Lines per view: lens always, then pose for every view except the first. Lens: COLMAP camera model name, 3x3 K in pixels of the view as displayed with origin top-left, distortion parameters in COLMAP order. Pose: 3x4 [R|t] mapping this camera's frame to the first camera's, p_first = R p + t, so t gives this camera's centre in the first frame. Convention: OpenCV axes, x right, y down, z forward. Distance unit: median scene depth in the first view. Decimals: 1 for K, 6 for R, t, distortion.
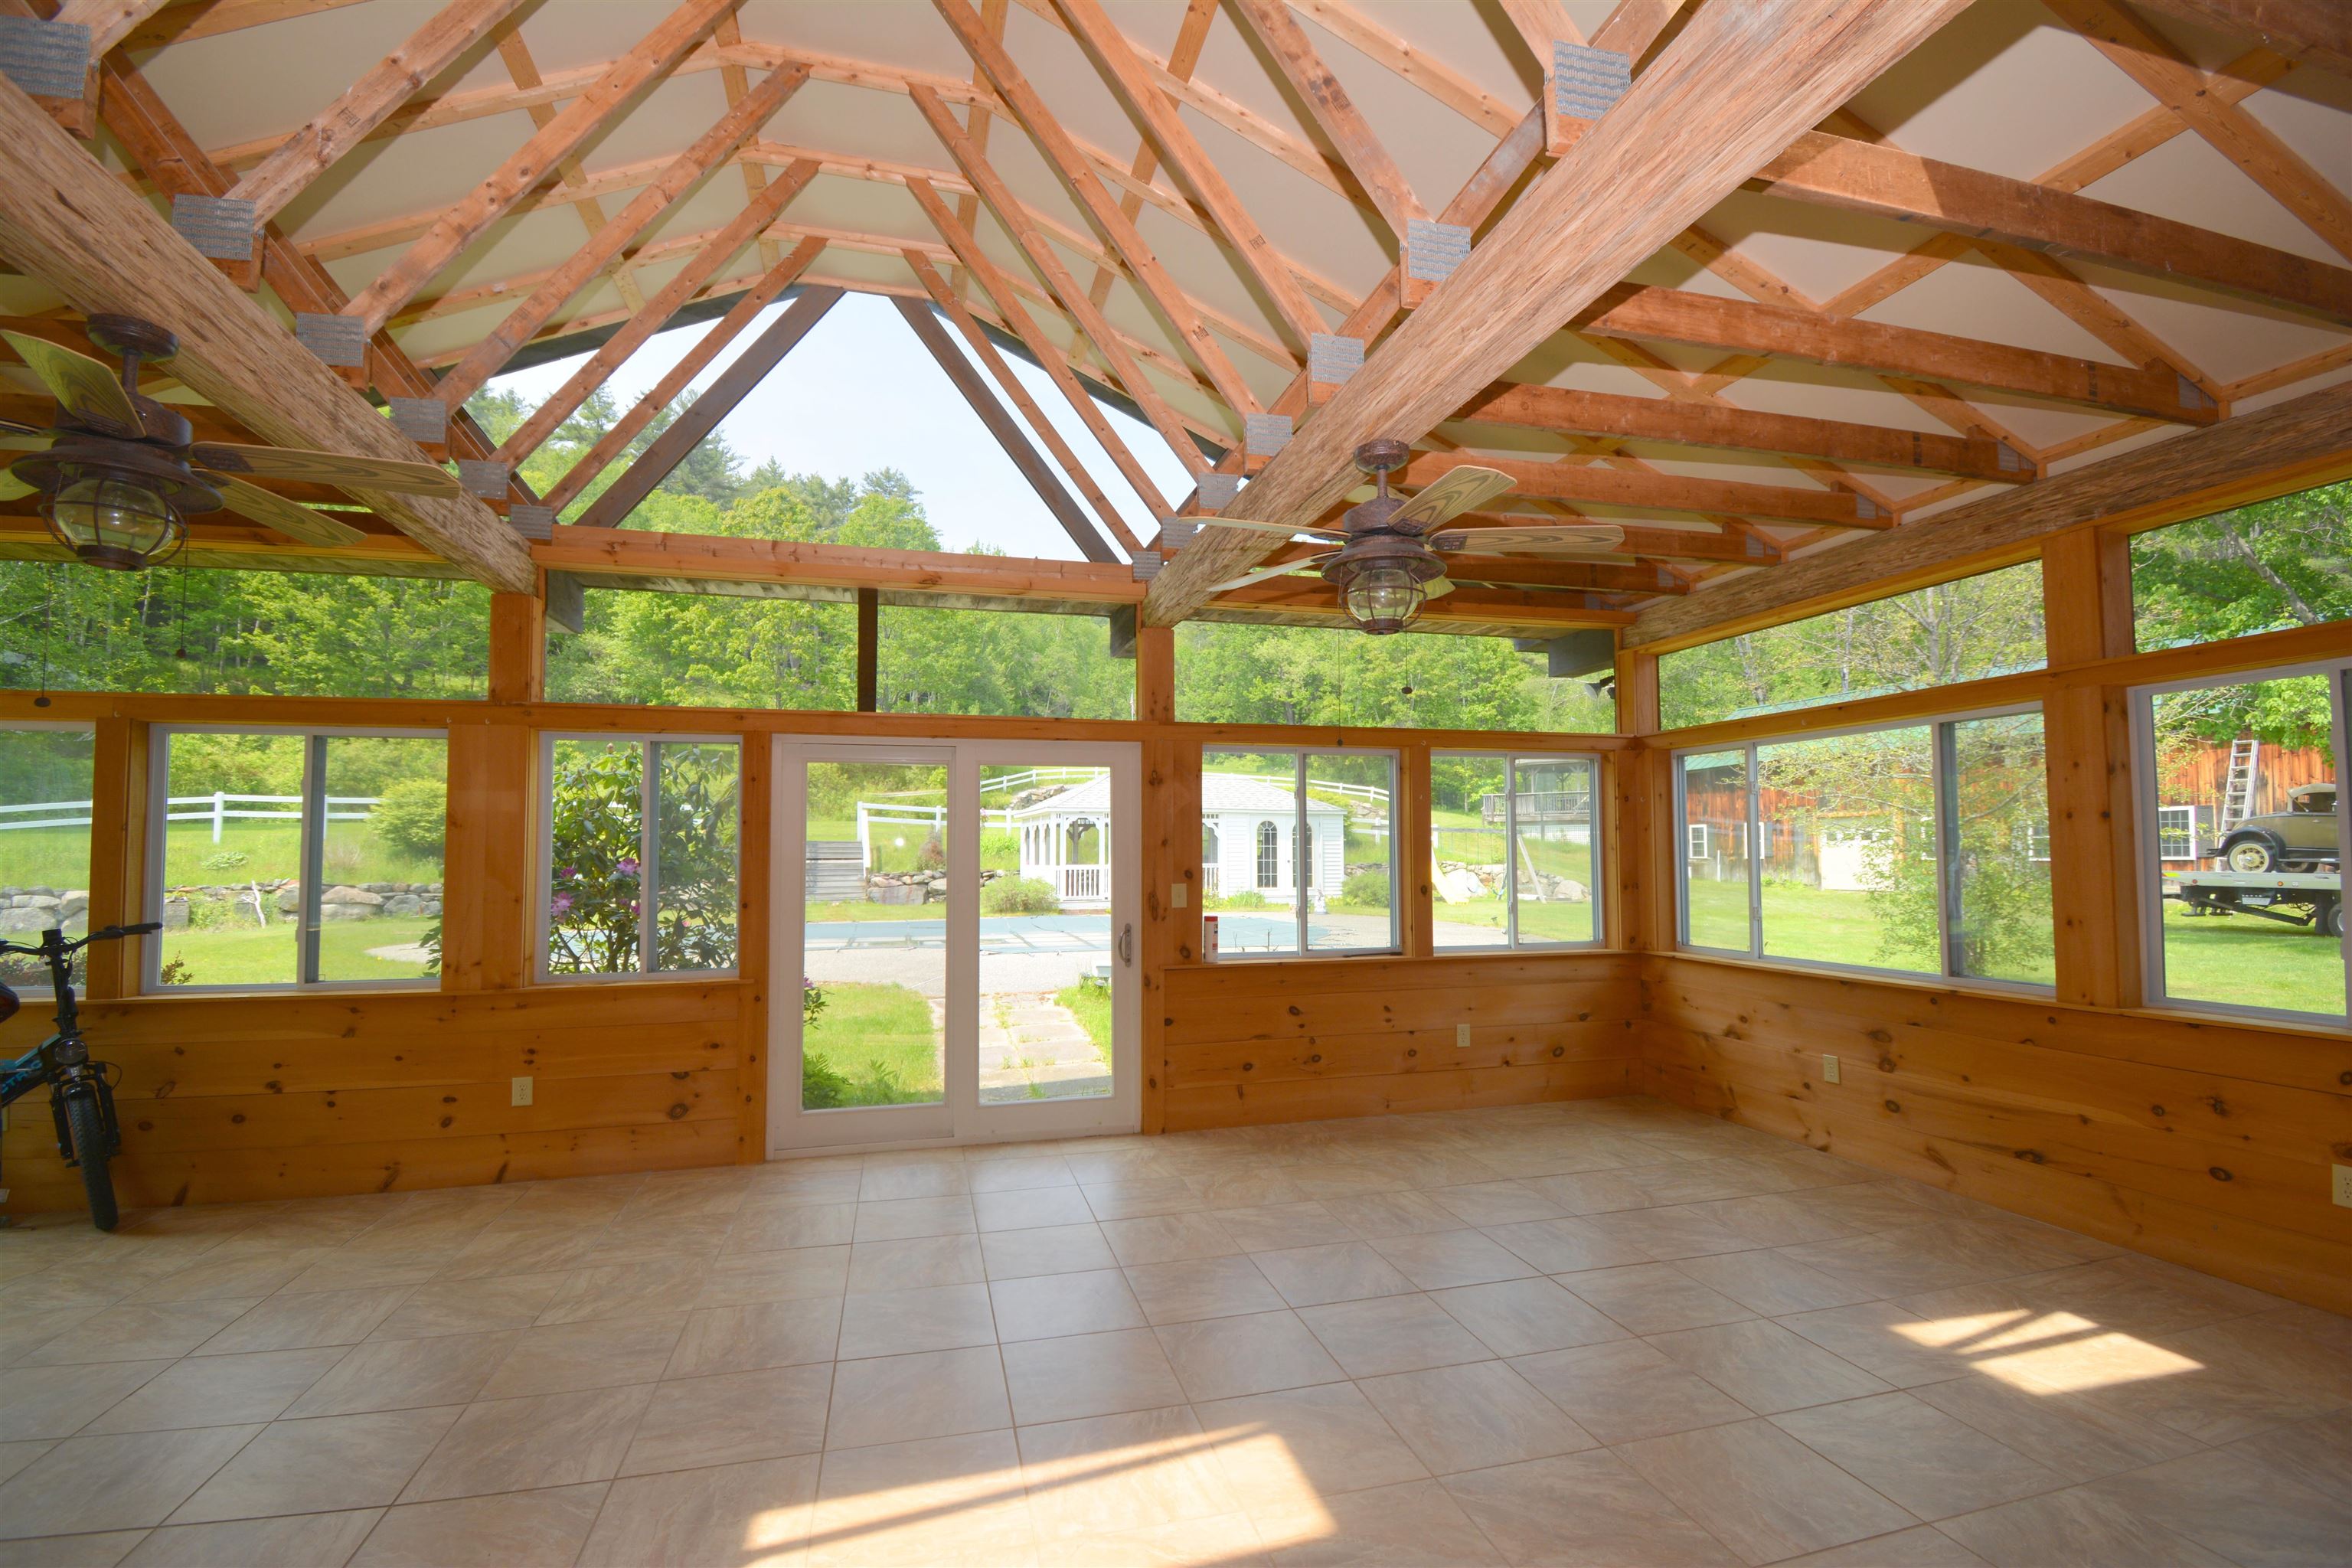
lens RADIAL K [[1033.5, 0, 1174.2], [0, 1033.5, 797.7], [0, 0, 1]] dist [0.029512, -0.031448]
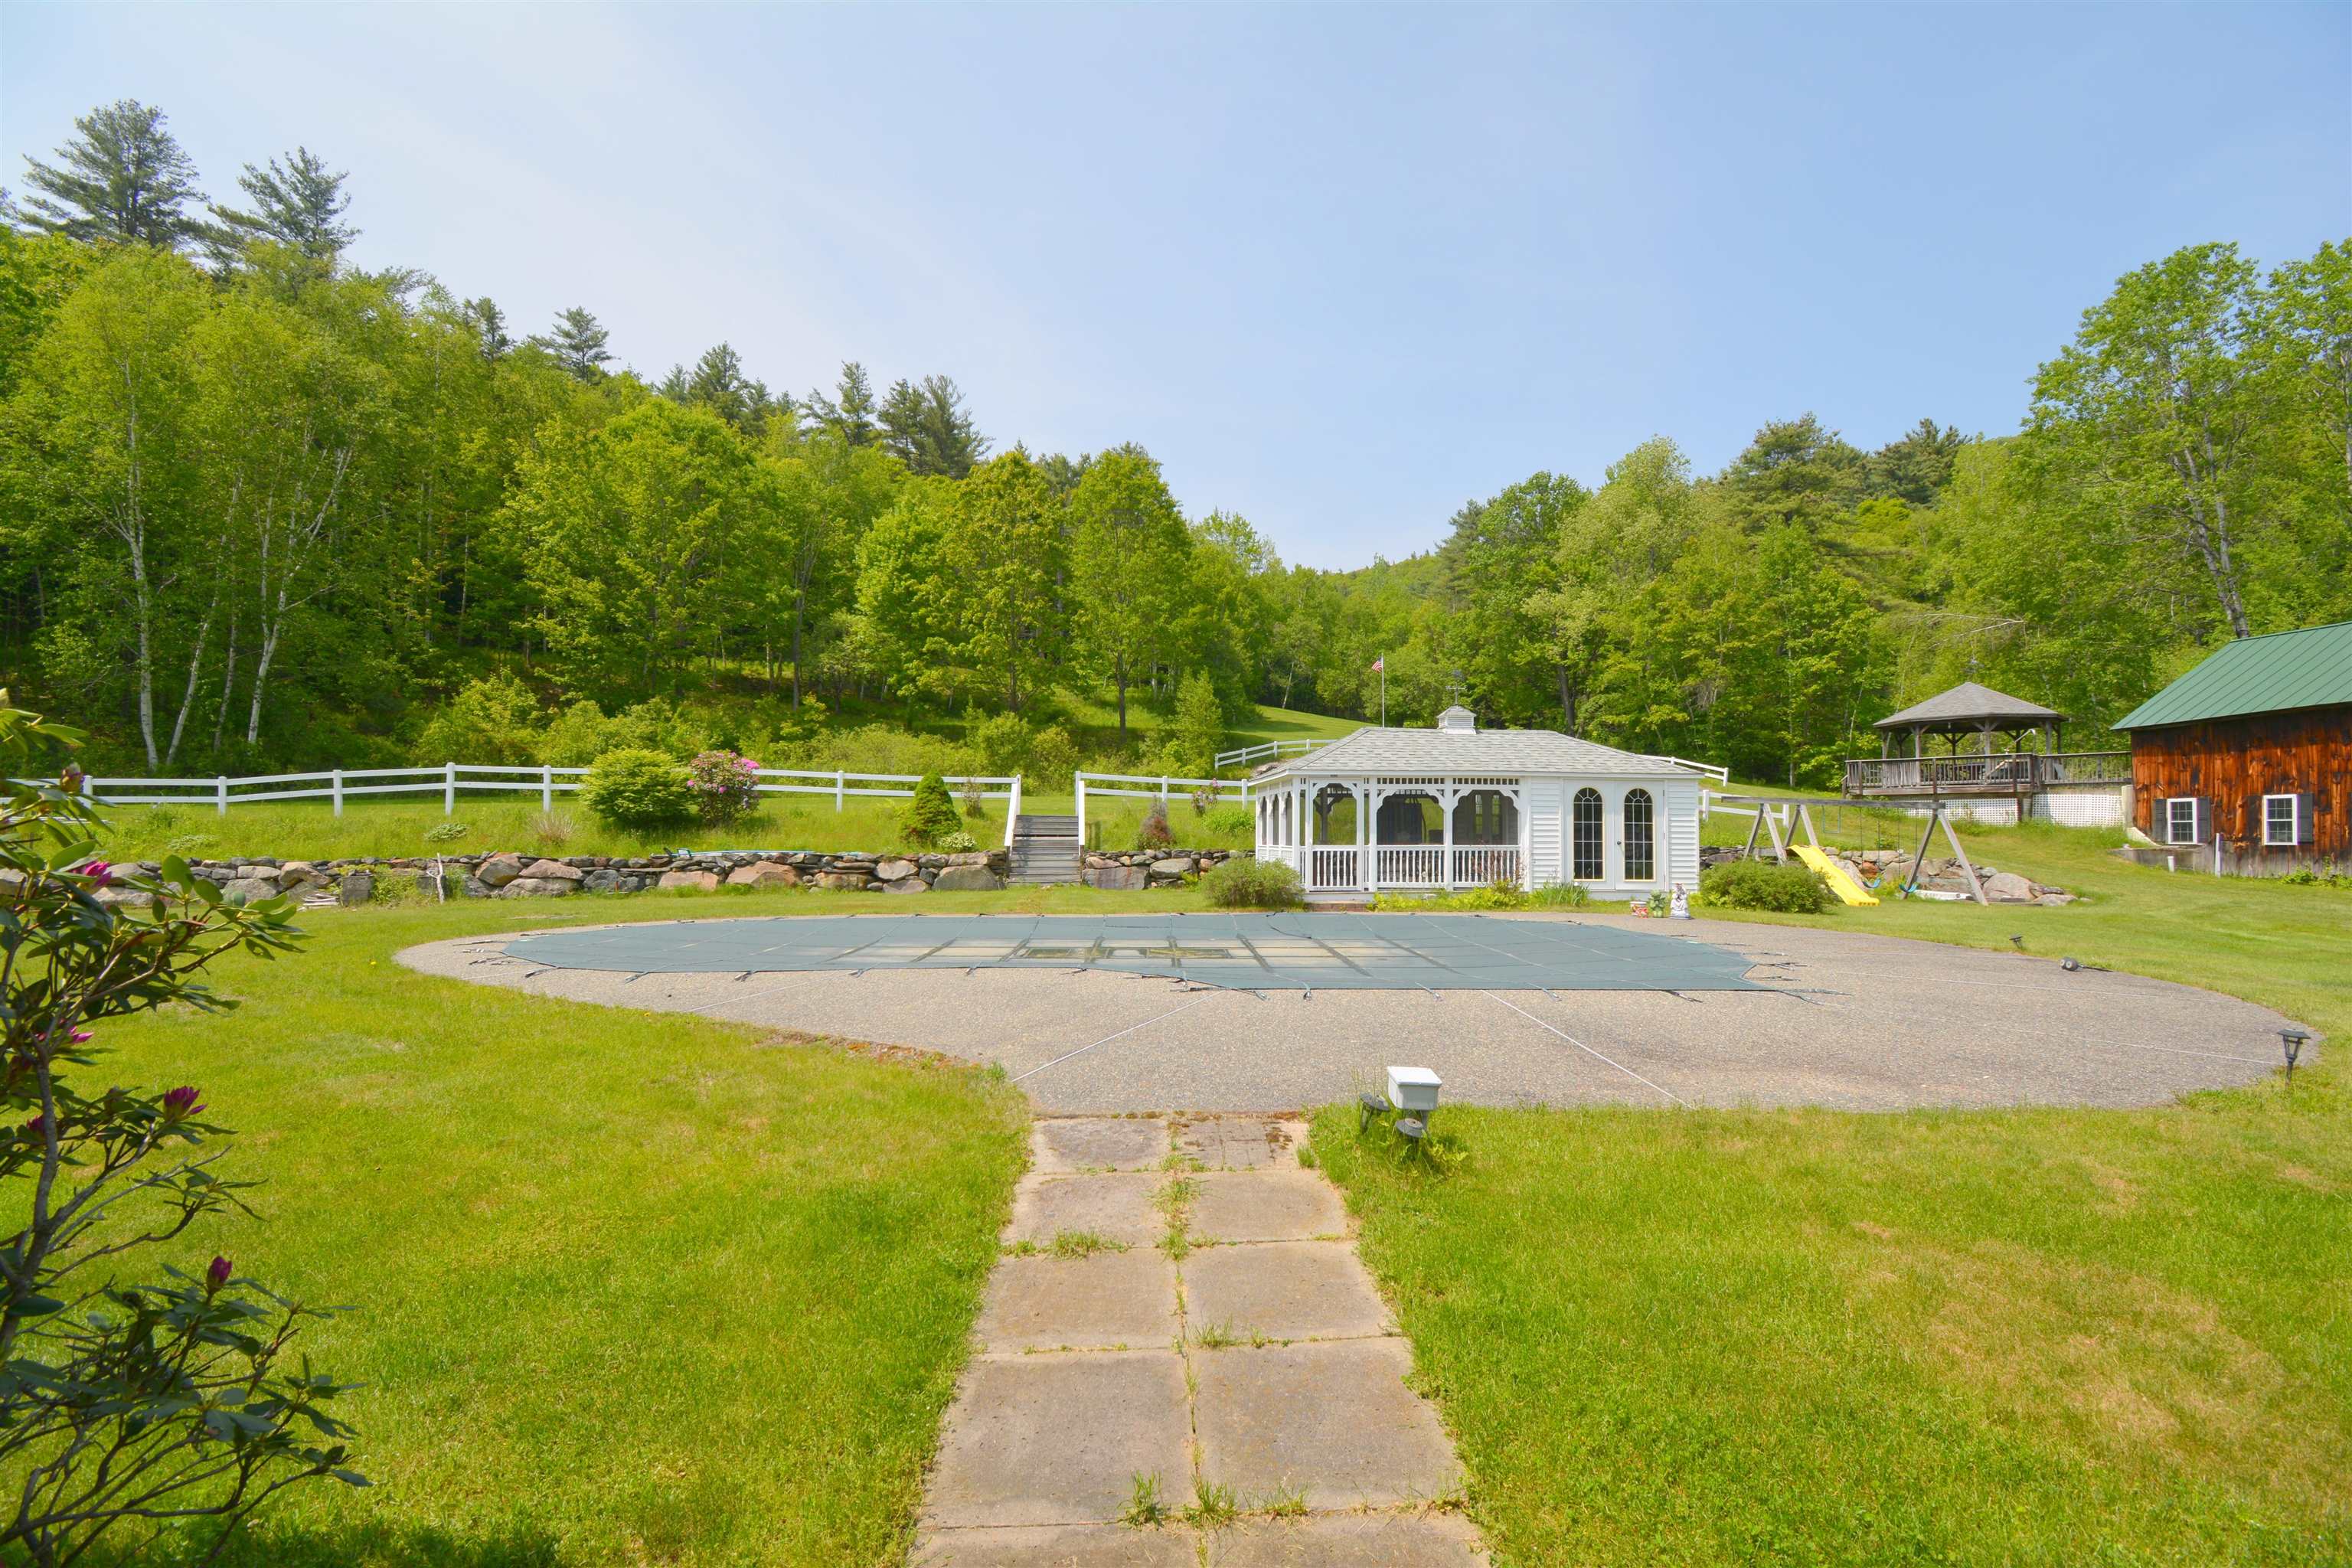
lens RADIAL K [[1033.5, 0, 1174.2], [0, 1033.5, 797.7], [0, 0, 1]] dist [0.029512, -0.031448]
pose [[0.972850, -0.000520, -0.231437, -0.025487], [0.004966, 0.999814, 0.018626, 0.014211], [0.231384, -0.019269, 0.972672, 0.216088]]
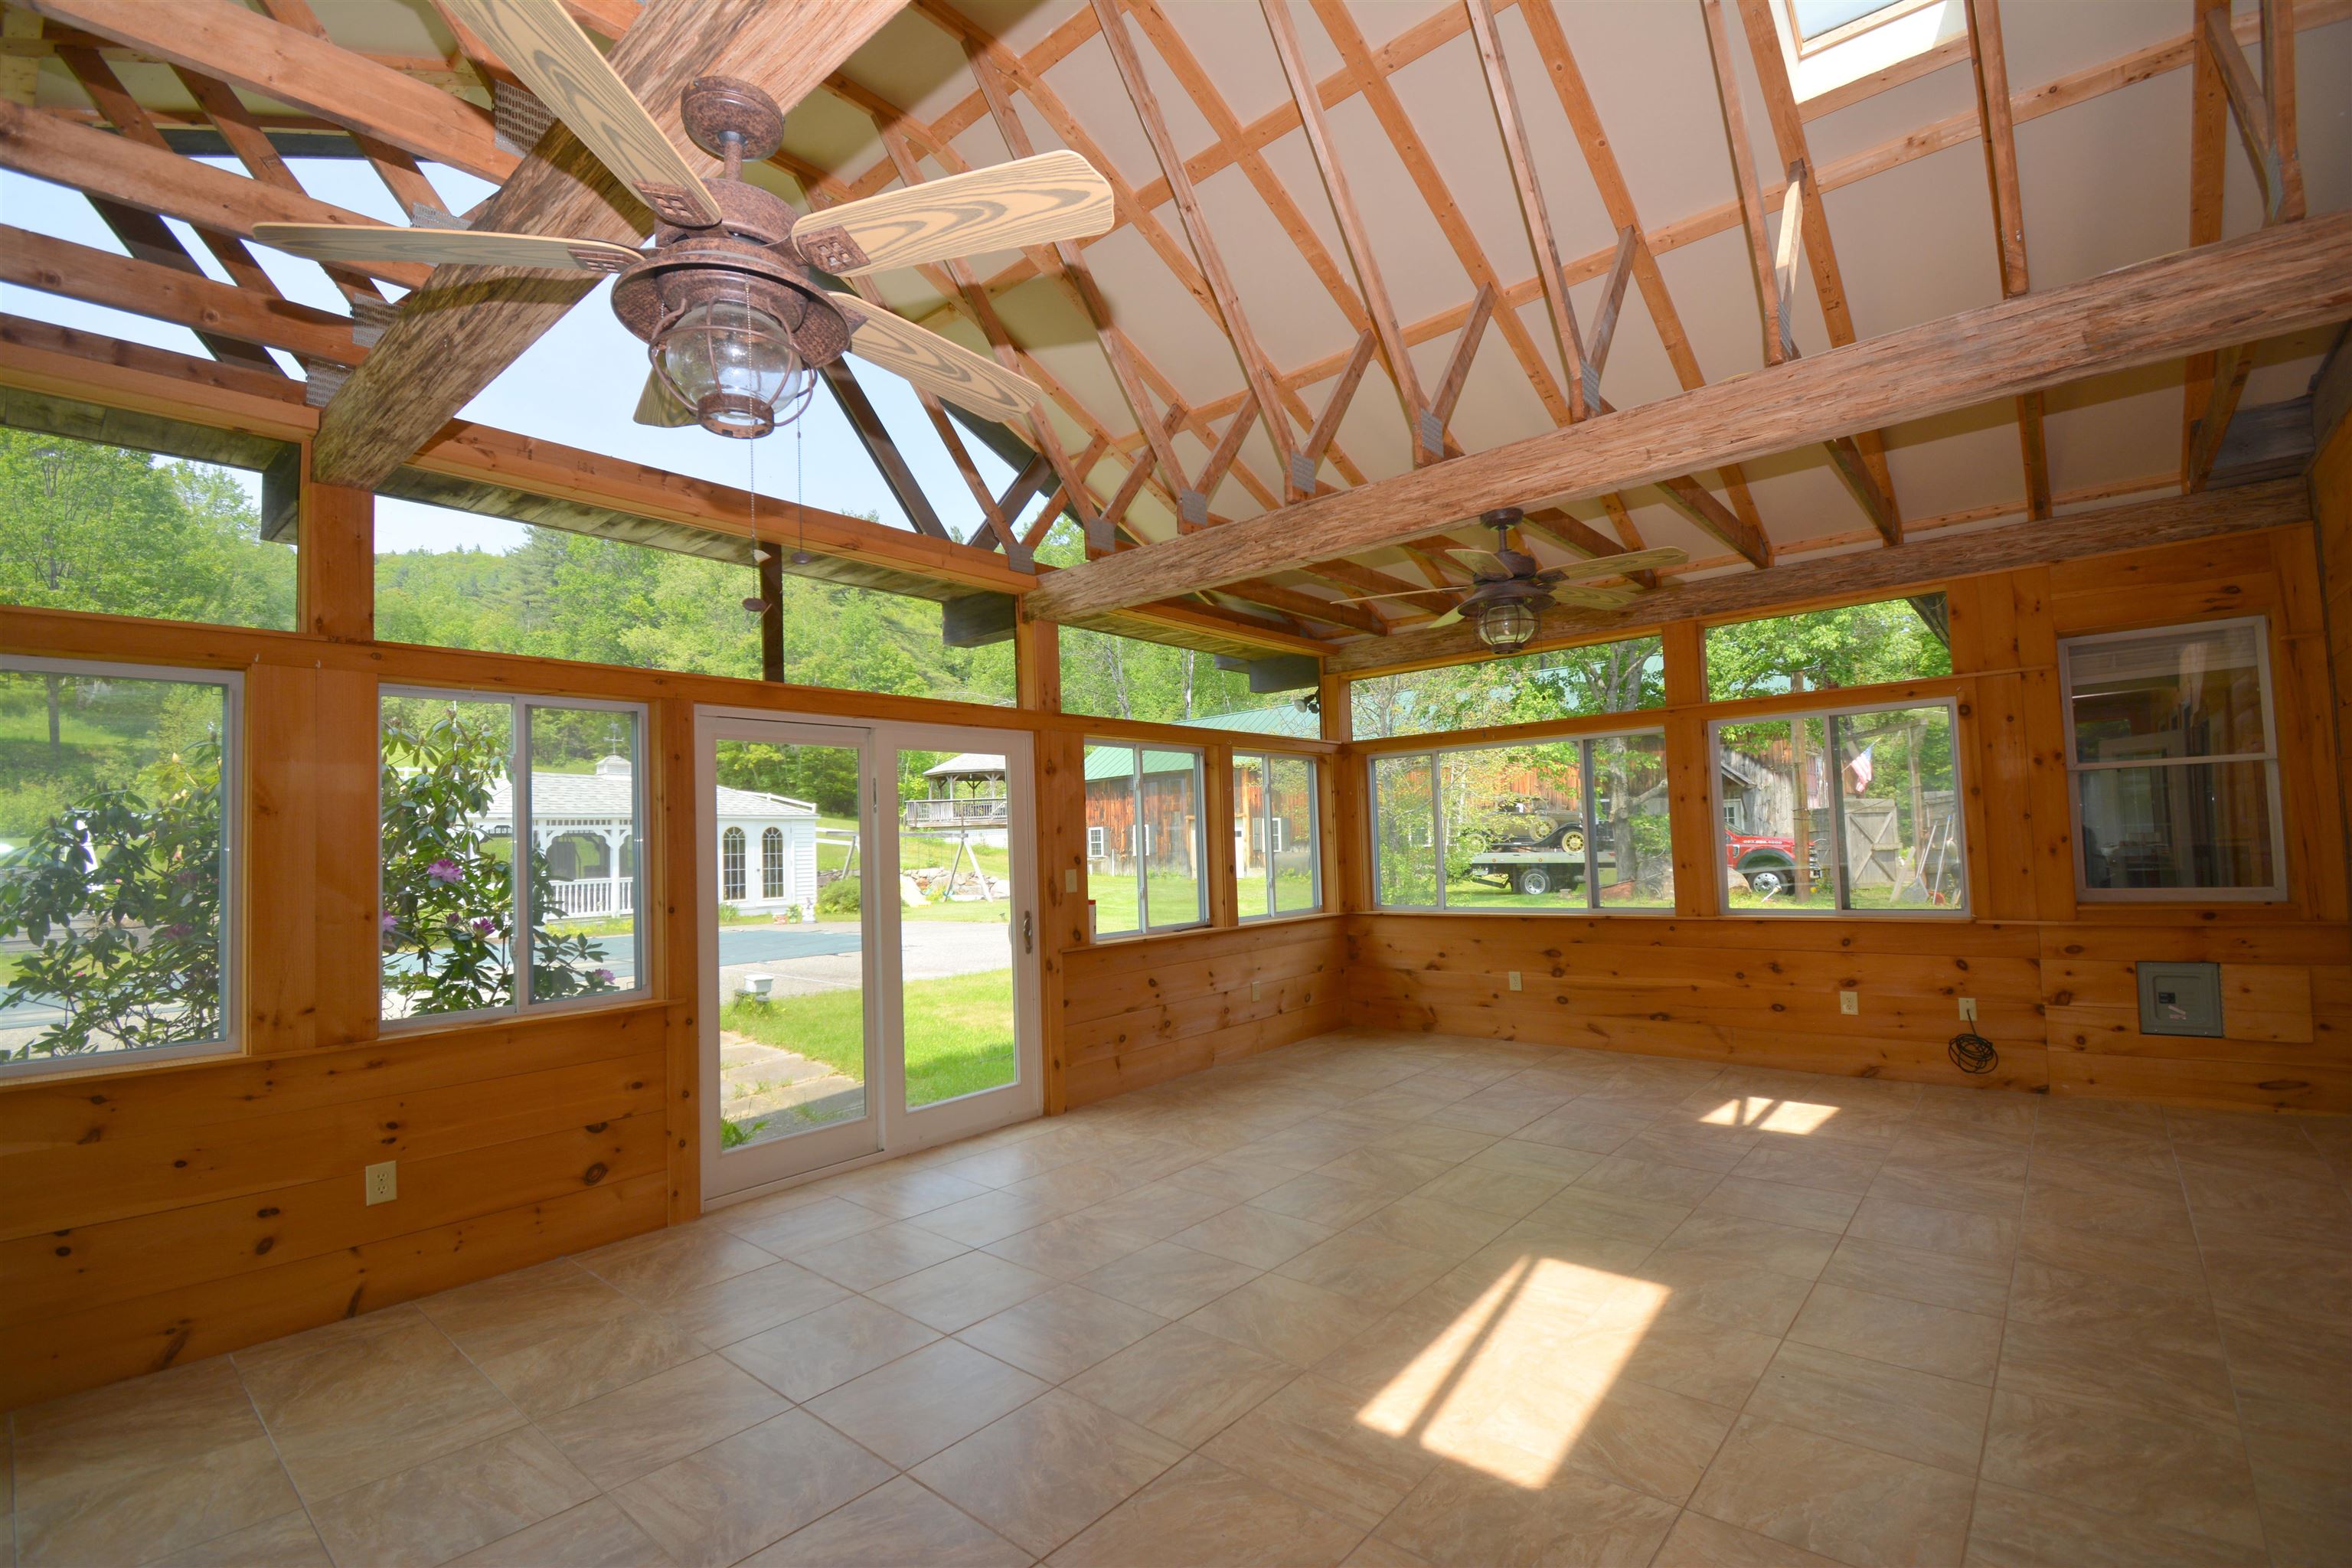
lens RADIAL K [[1033.5, 0, 1174.2], [0, 1033.5, 797.7], [0, 0, 1]] dist [0.029512, -0.031448]
pose [[0.825632, 0.004052, 0.564195, -0.108147], [0.000646, 0.999967, -0.008128, 0.004263], [-0.564209, 0.007075, 0.825602, 0.018428]]
